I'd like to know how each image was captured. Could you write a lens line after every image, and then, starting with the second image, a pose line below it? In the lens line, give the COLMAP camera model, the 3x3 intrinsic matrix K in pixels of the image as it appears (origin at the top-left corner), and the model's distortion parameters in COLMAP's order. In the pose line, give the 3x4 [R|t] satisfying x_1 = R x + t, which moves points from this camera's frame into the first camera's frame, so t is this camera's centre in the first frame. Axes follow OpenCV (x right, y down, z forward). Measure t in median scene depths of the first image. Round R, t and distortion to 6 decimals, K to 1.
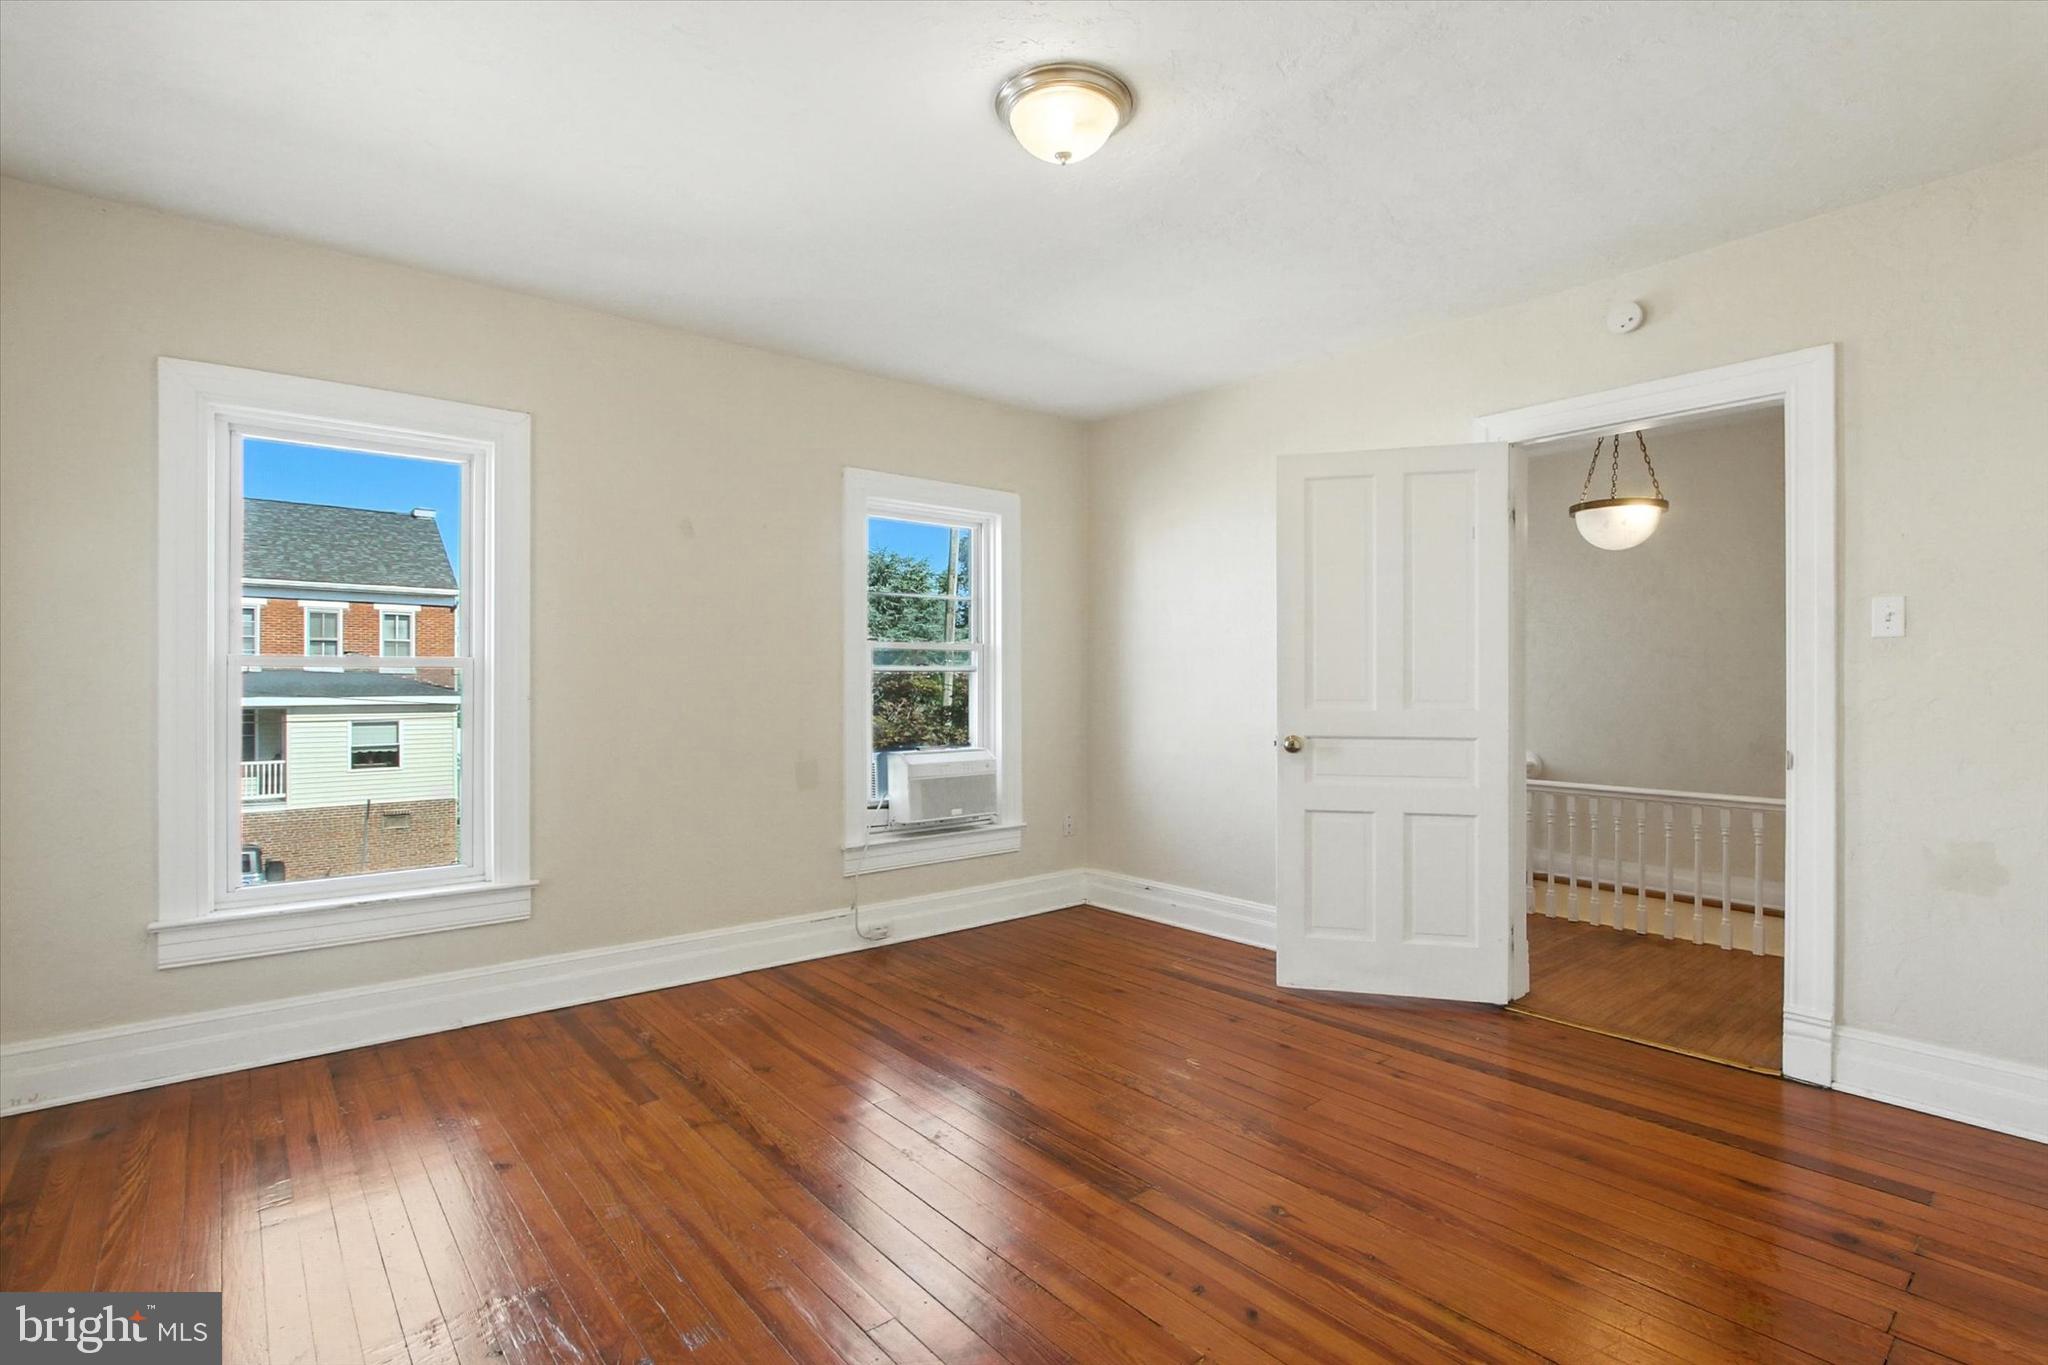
lens RADIAL K [[965.9, 0, 1022.6], [0, 965.9, 679.9], [0, 0, 1]] dist [-0.020163, 0.002965]
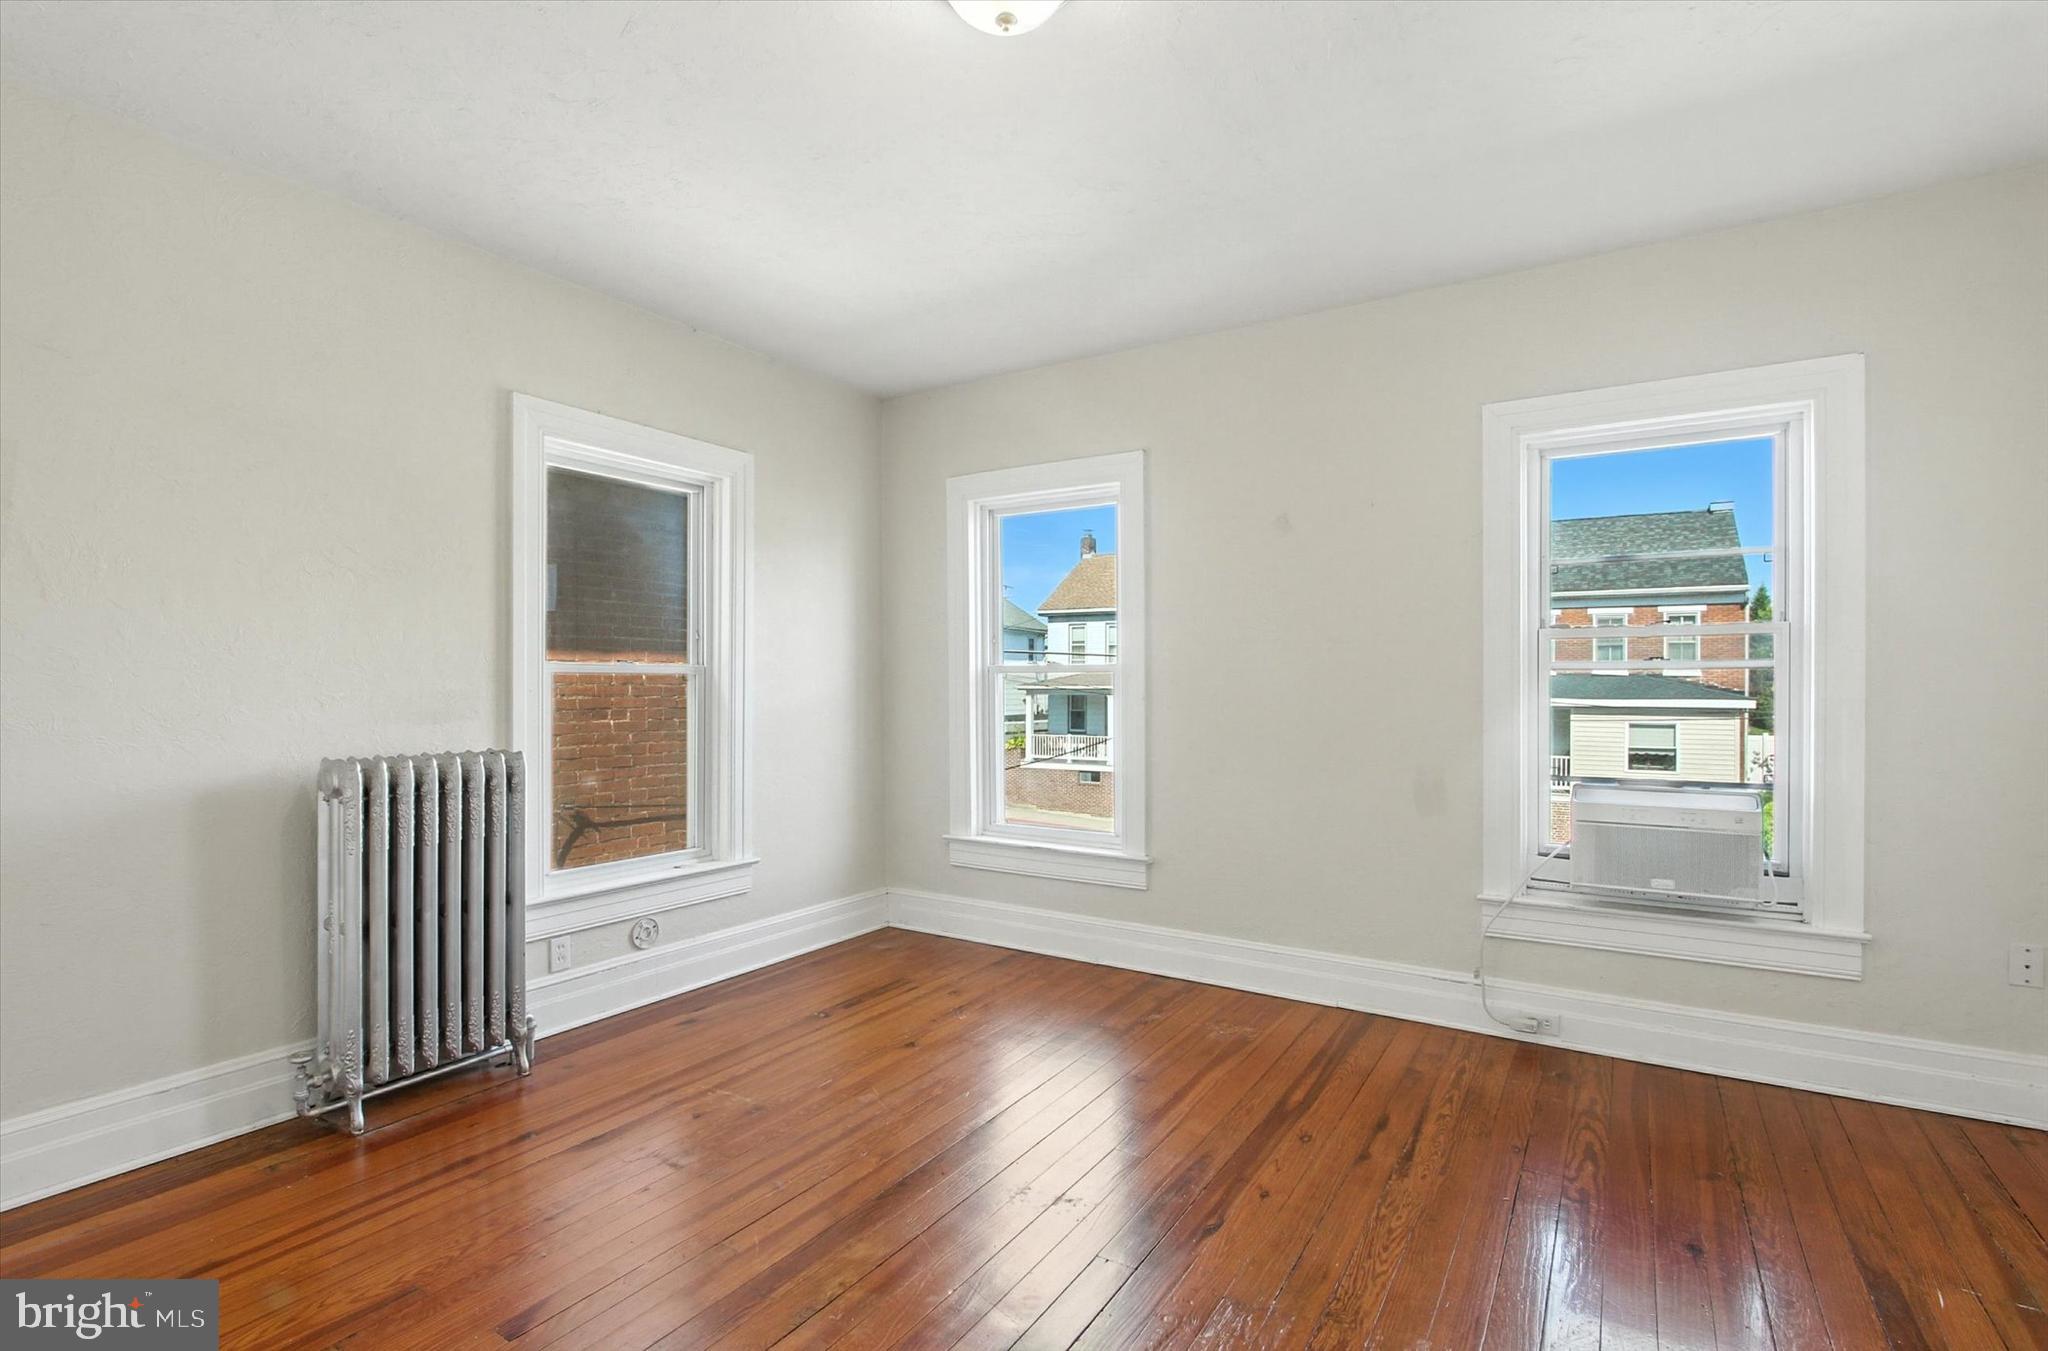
lens RADIAL K [[951.6, 0, 1022.4], [0, 951.6, 683.2], [0, 0, 1]] dist [-0.003276, -0.000090]
pose [[0.303429, -0.002599, -0.952850, 0.073984], [0.003375, 0.999993, -0.001653, 0.000087], [0.952848, -0.002715, 0.303436, 0.070357]]
